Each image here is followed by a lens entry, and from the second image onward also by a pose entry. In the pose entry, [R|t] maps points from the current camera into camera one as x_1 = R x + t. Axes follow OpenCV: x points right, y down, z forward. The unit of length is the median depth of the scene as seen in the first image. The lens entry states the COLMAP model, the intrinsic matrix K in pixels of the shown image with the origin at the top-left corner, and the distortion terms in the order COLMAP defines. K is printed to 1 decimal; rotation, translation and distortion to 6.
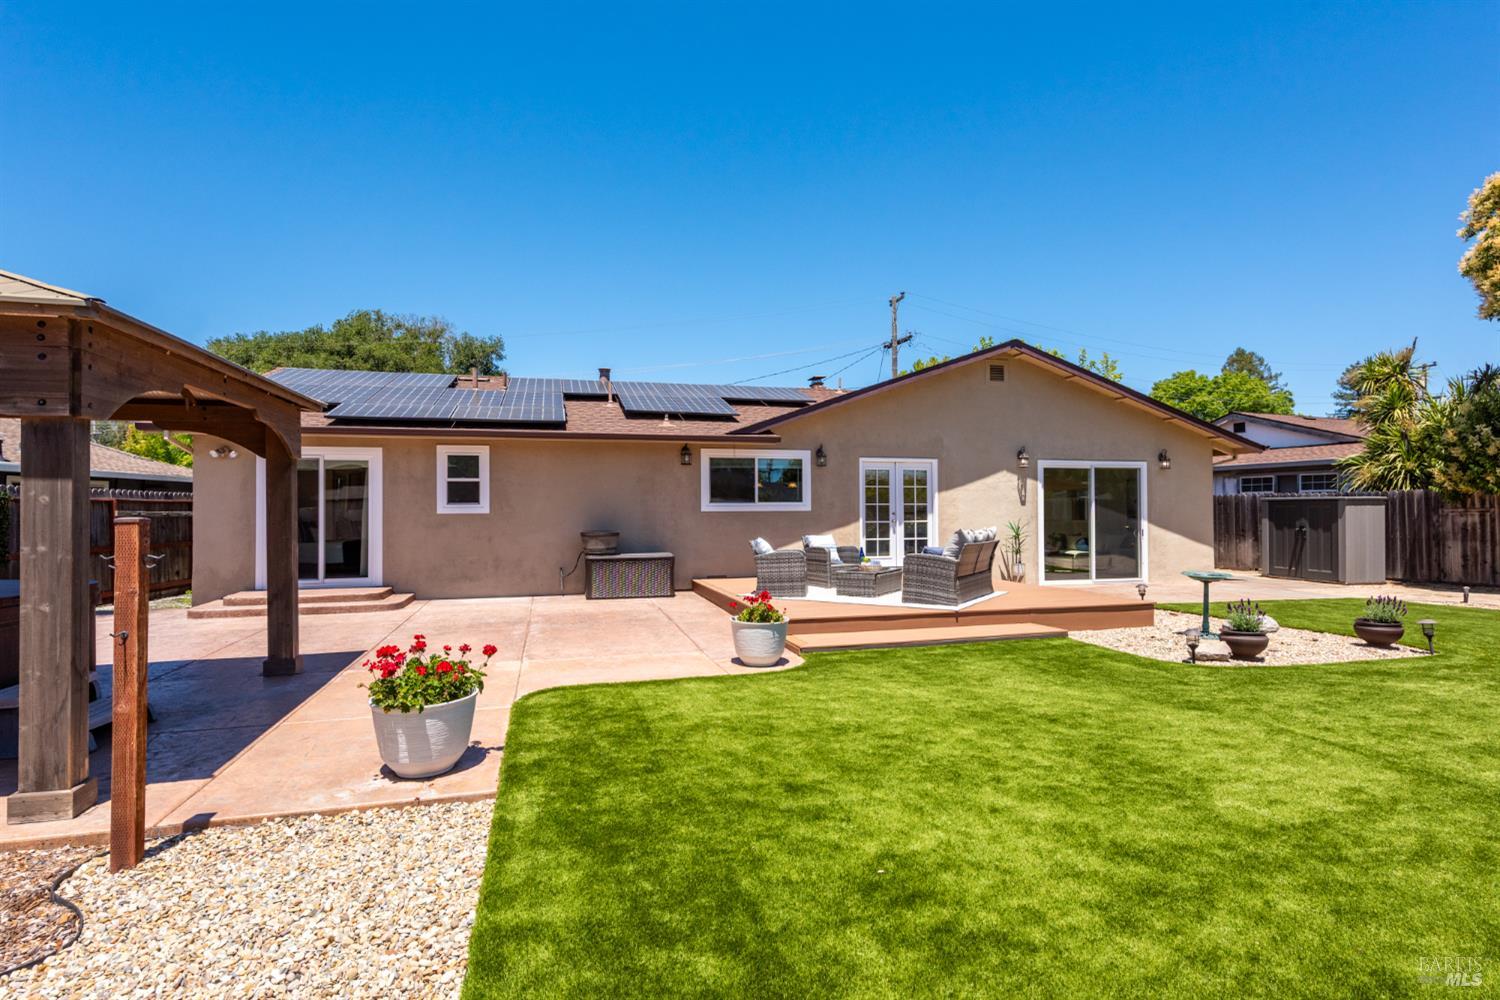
lens RADIAL K [[771.8, 0, 750.4], [0, 771.8, 504.0], [0, 0, 1]] dist [0.007419, 0.000683]
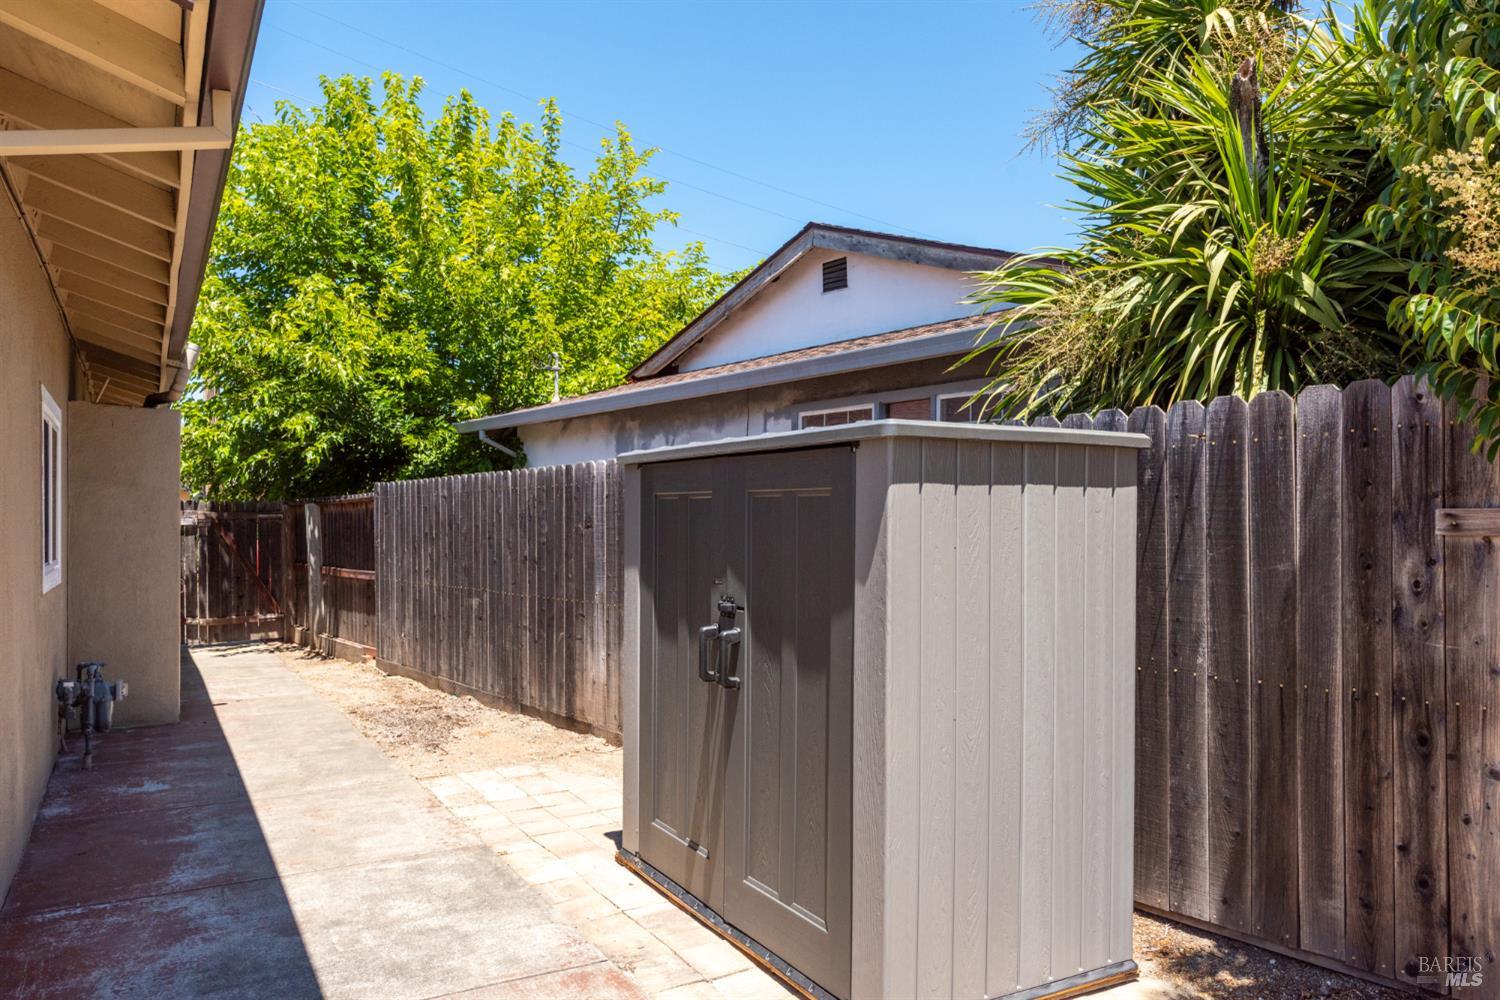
lens RADIAL K [[1044.7, 0, 741.0], [0, 1044.7, 525.3], [0, 0, 1]] dist [0.010190, 0.002887]
pose [[0.966371, 0.003536, 0.257126, 0.702463], [-0.008680, 0.999784, 0.018876, 0.006452], [-0.257004, -0.020473, 0.966194, 0.834560]]
